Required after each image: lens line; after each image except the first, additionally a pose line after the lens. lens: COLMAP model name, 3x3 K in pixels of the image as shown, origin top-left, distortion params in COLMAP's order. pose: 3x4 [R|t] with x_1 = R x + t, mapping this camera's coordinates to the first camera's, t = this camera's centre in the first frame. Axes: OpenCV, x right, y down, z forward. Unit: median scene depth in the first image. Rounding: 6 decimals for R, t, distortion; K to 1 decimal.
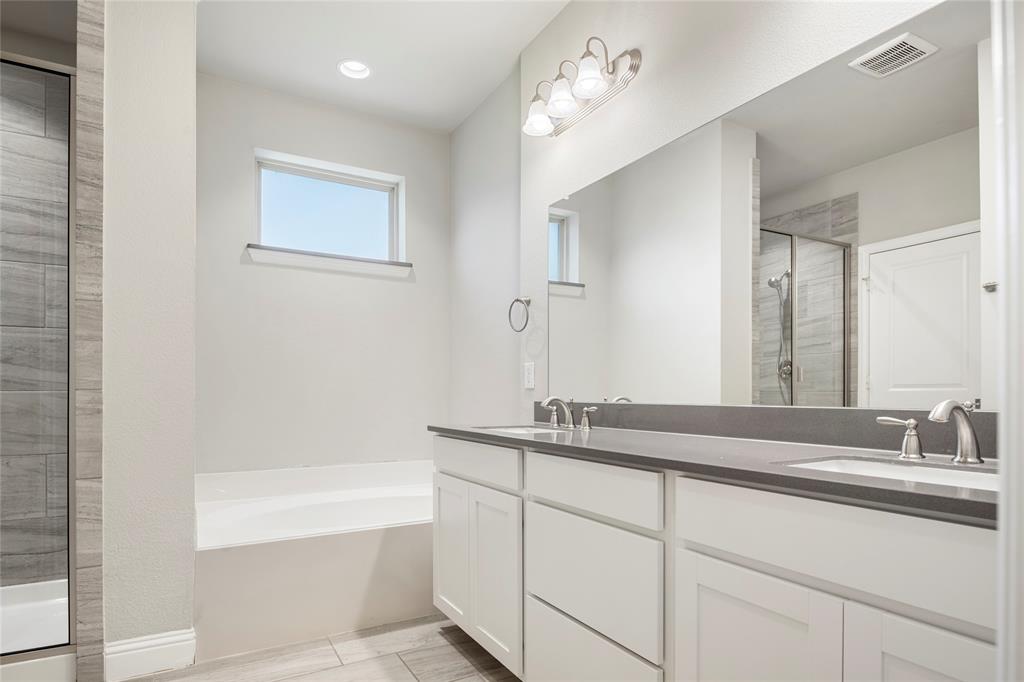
lens RADIAL K [[558.1, 0, 506.9], [0, 558.1, 389.4], [0, 0, 1]] dist [-0.003652, -0.001350]
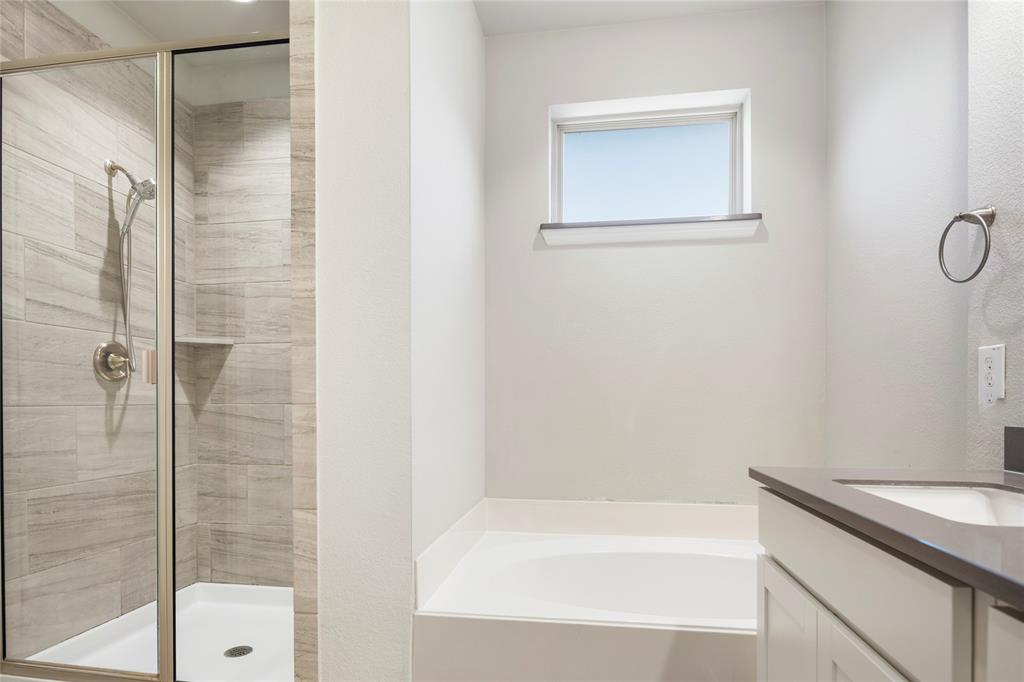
lens RADIAL K [[550.9, 0, 511.6], [0, 550.9, 408.0], [0, 0, 1]] dist [-0.005432, 0.000286]
pose [[0.783052, 0.005955, -0.621928, 0.015056], [0.004702, 0.999869, 0.015493, -0.004733], [0.621939, -0.015056, 0.782921, 0.536150]]
